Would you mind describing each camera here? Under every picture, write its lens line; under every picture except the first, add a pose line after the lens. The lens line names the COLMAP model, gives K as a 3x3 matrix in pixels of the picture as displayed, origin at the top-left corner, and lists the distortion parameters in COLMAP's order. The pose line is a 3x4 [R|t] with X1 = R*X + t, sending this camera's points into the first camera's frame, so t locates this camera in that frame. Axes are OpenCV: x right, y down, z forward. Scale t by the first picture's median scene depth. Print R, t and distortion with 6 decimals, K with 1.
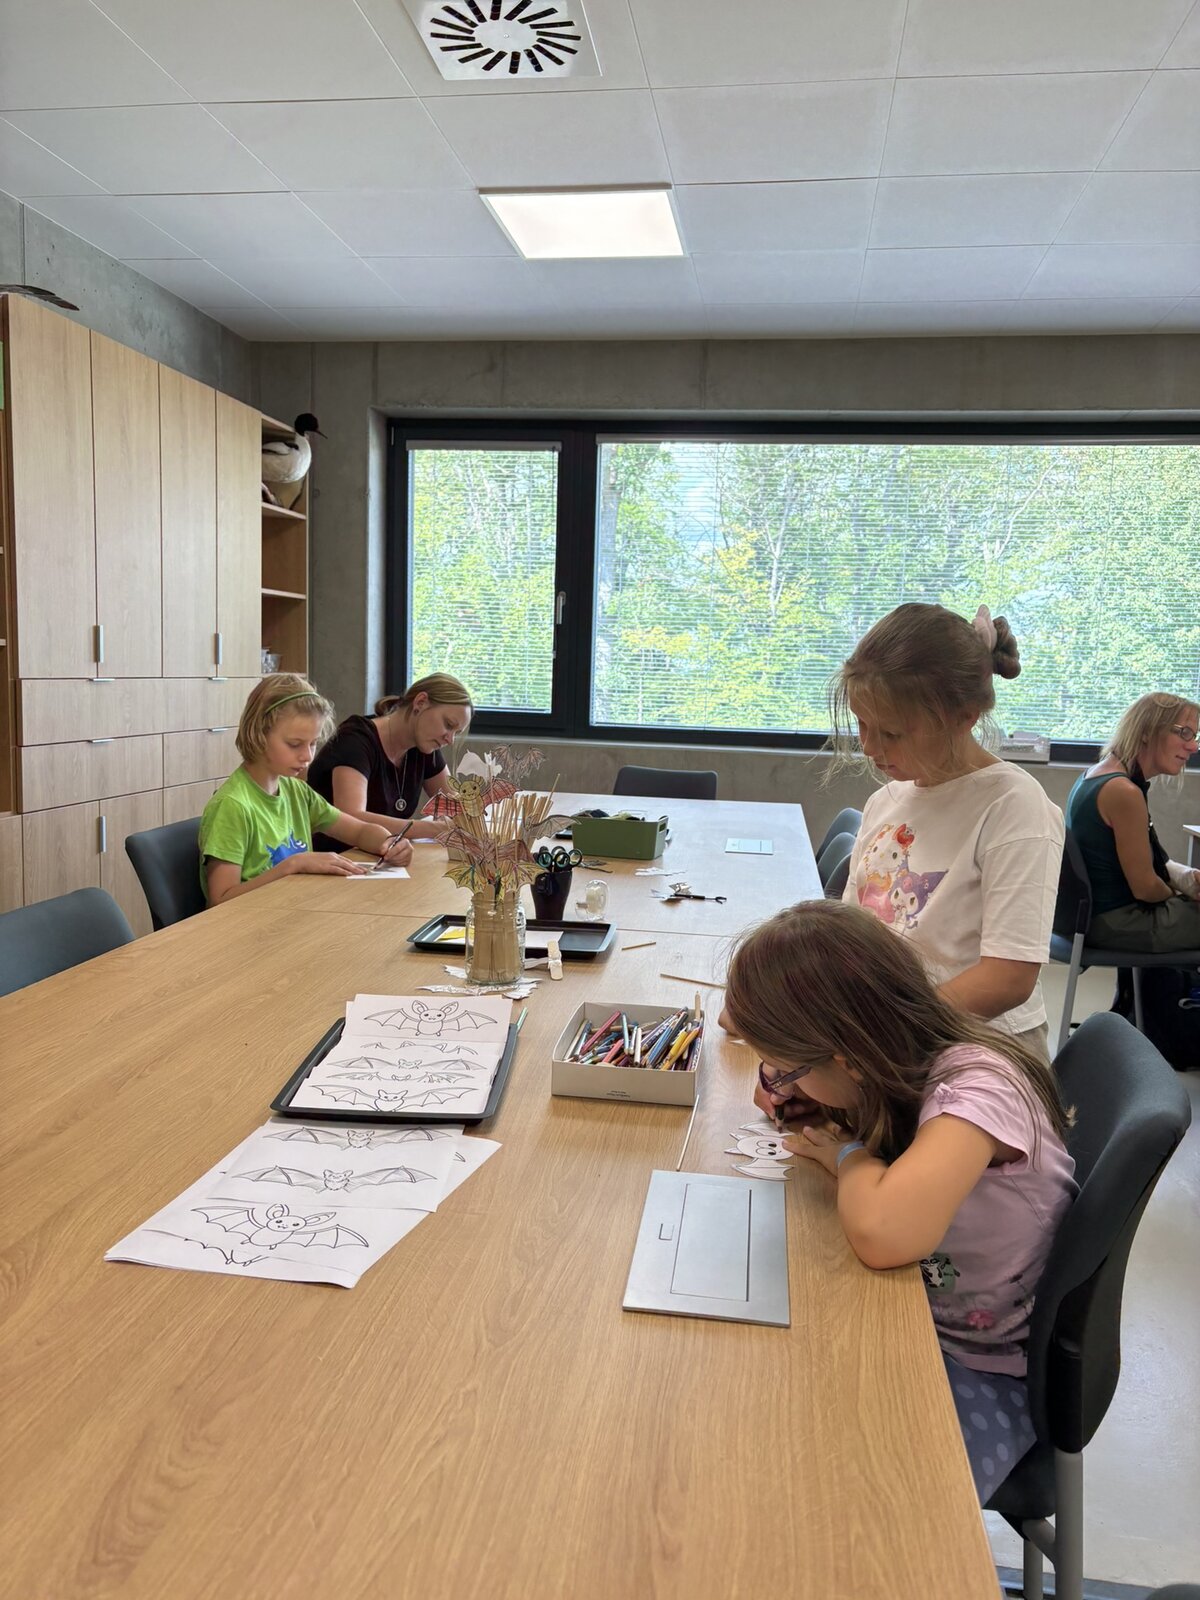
lens RADIAL K [[1207.0, 0, 608.8], [0, 1207.0, 792.7], [0, 0, 1]] dist [0.048692, -0.037524]
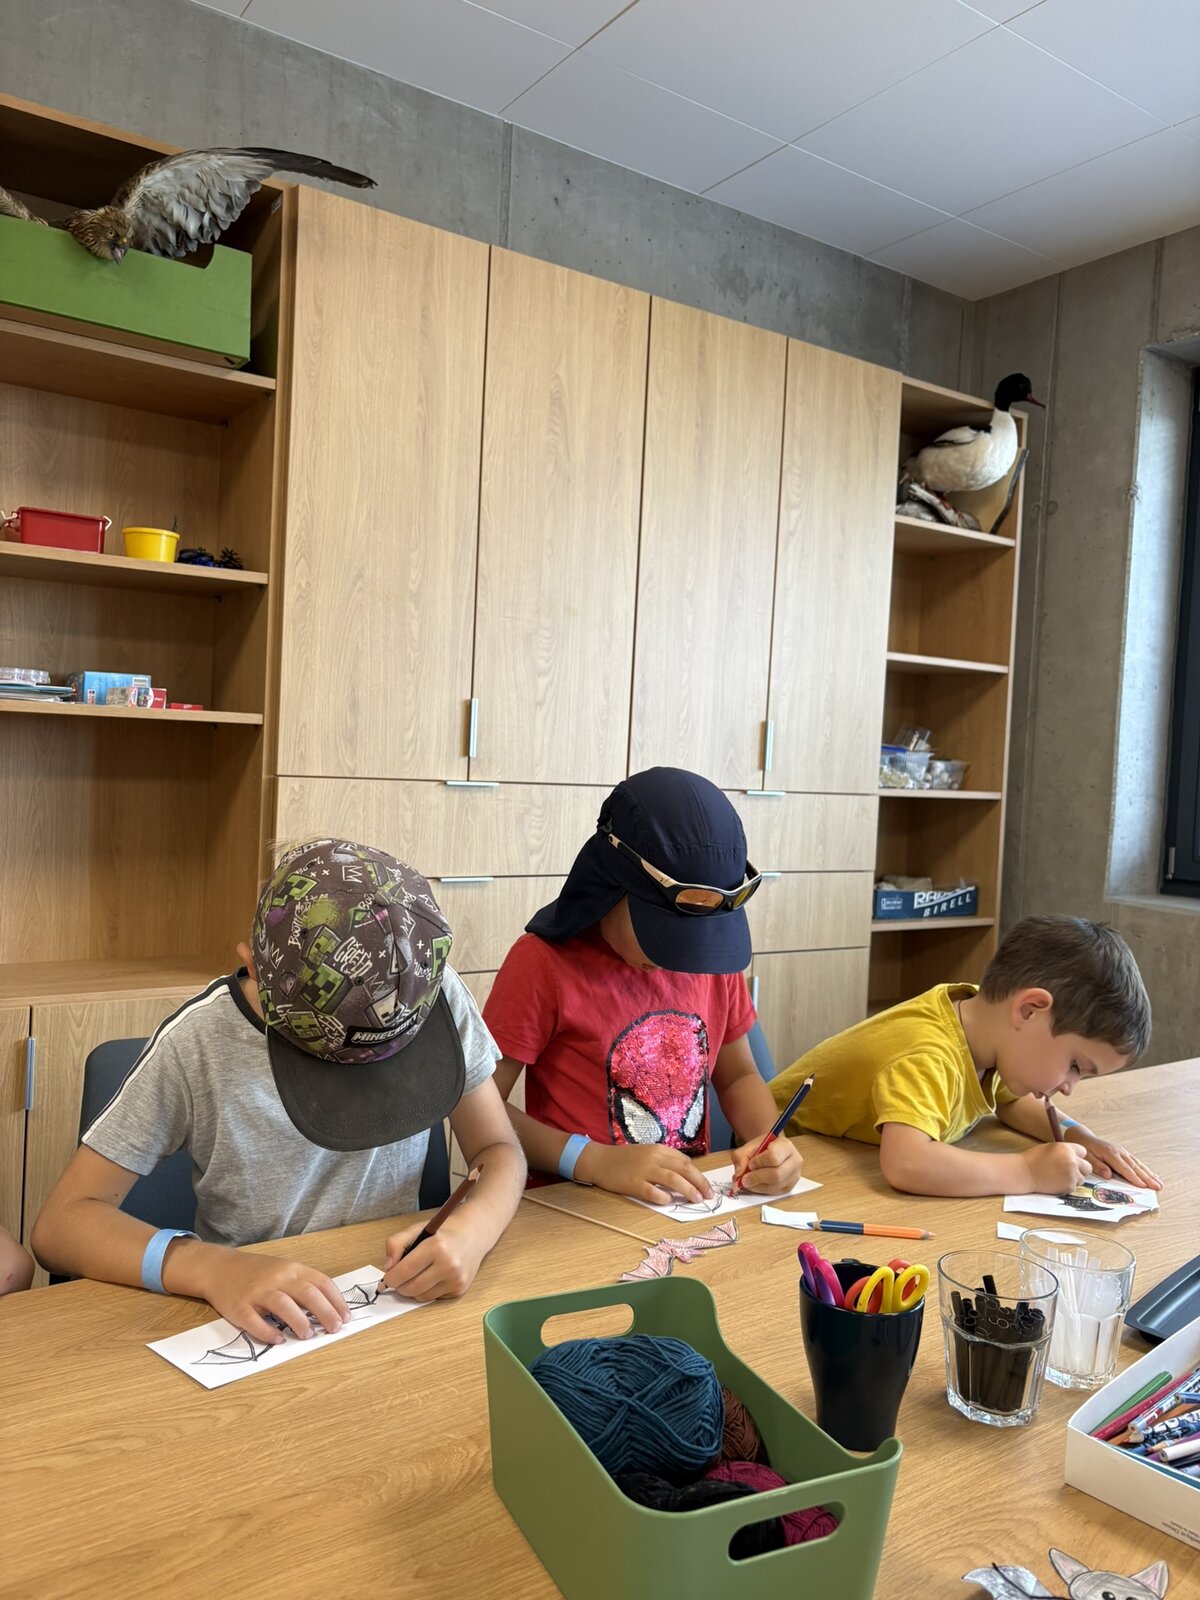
lens RADIAL K [[1207.0, 0, 591.8], [0, 1207.0, 782.4], [0, 0, 1]] dist [0.048692, -0.037524]
pose [[0.681357, 0.017358, -0.731745, 0.061650], [-0.101699, 0.992267, -0.071158, -0.040069], [0.724851, 0.122902, 0.677854, 0.448113]]
